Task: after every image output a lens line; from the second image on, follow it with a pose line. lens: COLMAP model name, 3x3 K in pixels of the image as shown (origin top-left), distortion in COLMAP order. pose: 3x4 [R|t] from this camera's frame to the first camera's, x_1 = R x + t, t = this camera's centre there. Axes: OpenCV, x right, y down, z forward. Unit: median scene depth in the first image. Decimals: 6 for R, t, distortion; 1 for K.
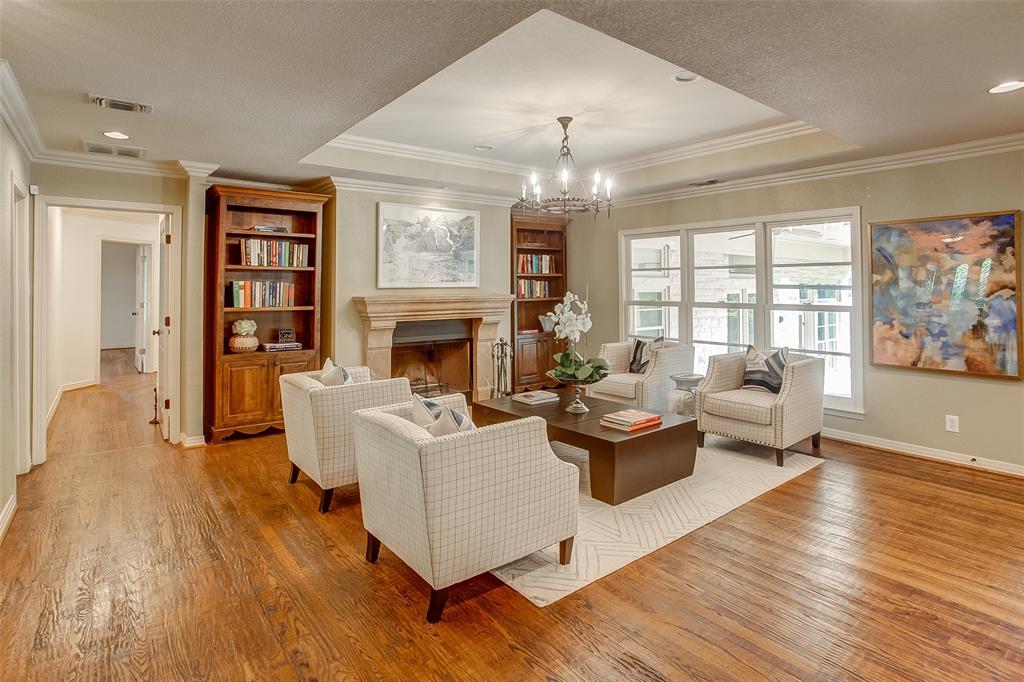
lens RADIAL K [[531.5, 0, 519.3], [0, 531.5, 276.6], [0, 0, 1]] dist [-0.043883, 0.000517]
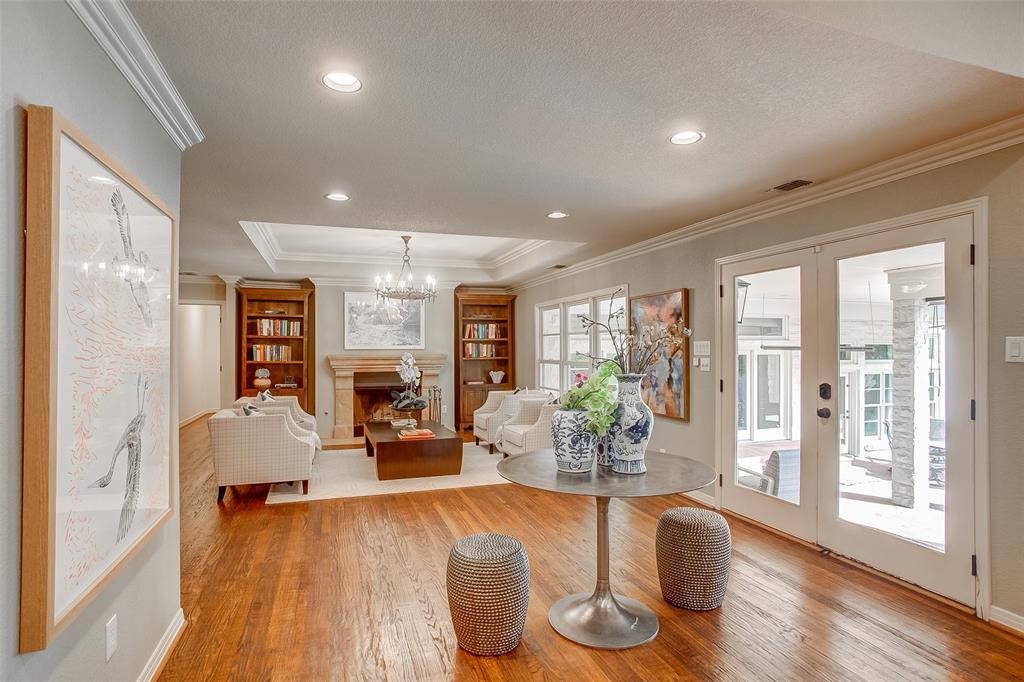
lens RADIAL K [[531.5, 0, 509.2], [0, 531.5, 344.3], [0, 0, 1]] dist [-0.043883, 0.000517]
pose [[0.943581, -0.002820, -0.331131, 0.715089], [0.005512, 0.999959, 0.007188, -0.000864], [0.331097, -0.008608, 0.943557, -0.275819]]
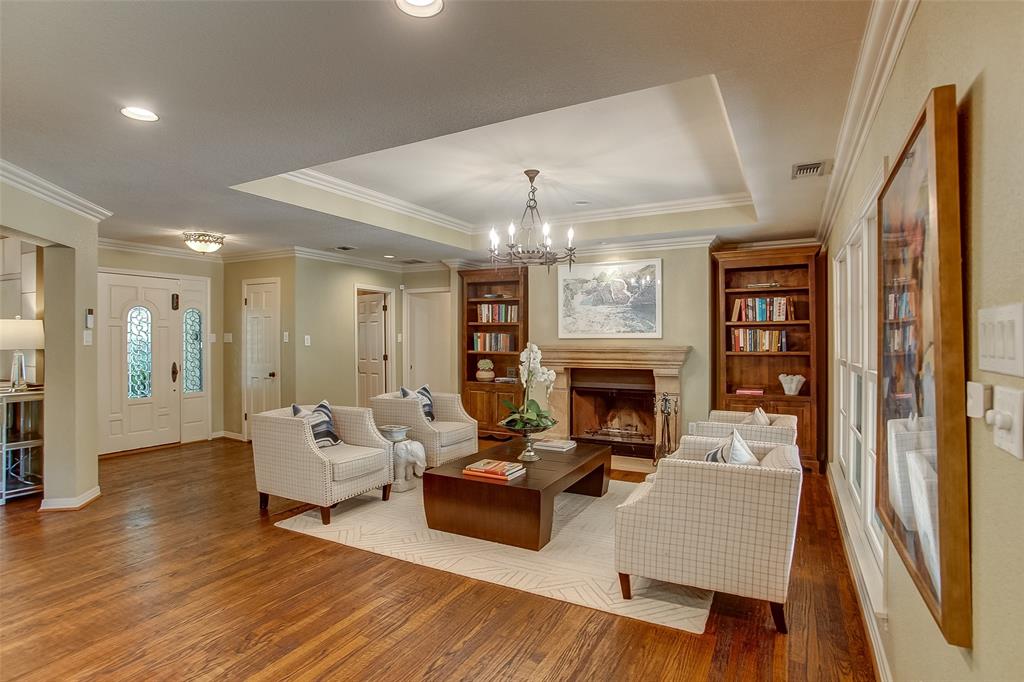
lens RADIAL K [[531.5, 0, 511.8], [0, 531.5, 339.9], [0, 0, 1]] dist [-0.043883, 0.000517]
pose [[0.405742, 0.005317, -0.913972, 0.831048], [0.013242, 0.999844, 0.011695, 0.010882], [0.913892, -0.016848, 0.405608, 0.450952]]
